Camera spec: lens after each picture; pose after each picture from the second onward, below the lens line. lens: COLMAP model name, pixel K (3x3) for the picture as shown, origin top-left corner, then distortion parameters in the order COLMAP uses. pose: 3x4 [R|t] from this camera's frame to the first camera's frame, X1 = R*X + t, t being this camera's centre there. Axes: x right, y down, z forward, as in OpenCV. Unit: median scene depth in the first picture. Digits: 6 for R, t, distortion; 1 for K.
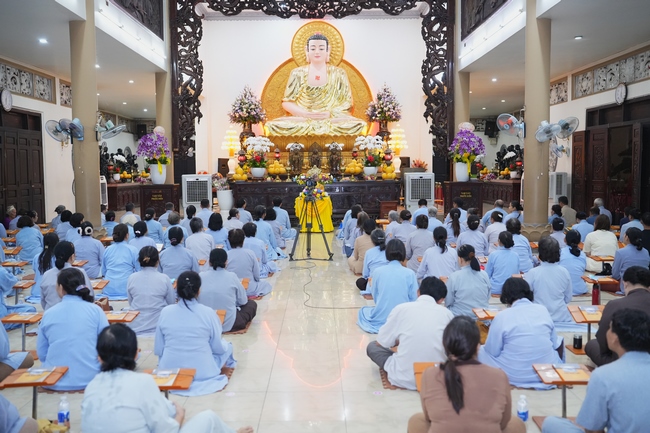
lens RADIAL K [[676.0, 0, 325.6], [0, 676.0, 214.0], [0, 0, 1]] dist [-0.050696, 0.000000]
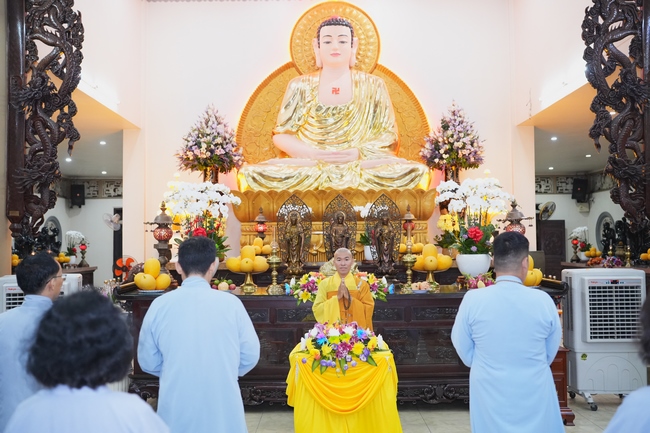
lens RADIAL K [[676.0, 0, 326.1], [0, 676.0, 216.0], [0, 0, 1]] dist [-0.050696, 0.000000]
pose [[0.999965, -0.001994, -0.008126, -0.016298], [0.001116, 0.994289, -0.106714, -0.039253], [0.008292, 0.106702, 0.994257, 0.469595]]
